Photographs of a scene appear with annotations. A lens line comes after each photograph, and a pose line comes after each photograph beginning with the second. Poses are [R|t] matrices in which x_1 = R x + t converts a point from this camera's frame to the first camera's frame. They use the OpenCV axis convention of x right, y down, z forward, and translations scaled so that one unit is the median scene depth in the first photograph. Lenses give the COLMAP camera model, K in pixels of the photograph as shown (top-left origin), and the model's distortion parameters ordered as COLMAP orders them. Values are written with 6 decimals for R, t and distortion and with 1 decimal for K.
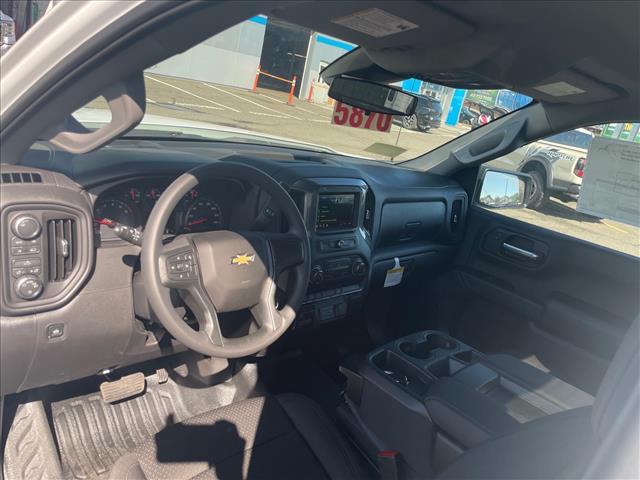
lens RADIAL K [[490.0, 0, 318.0], [0, 490.0, 238.8], [0, 0, 1]] dist [0.038714, -0.001670]
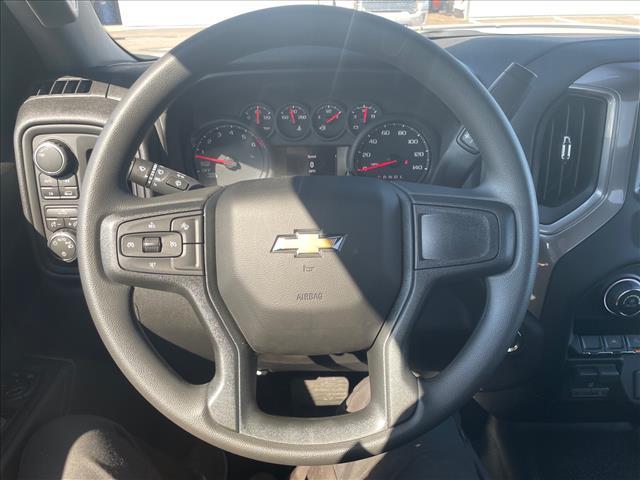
lens RADIAL K [[490.0, 0, 319.4], [0, 490.0, 241.9], [0, 0, 1]] dist [0.038714, -0.001670]
pose [[0.706763, 0.117821, -0.697571, 0.127056], [-0.058744, 0.992403, 0.108100, -0.004549], [0.705007, -0.035423, 0.708315, 0.628897]]
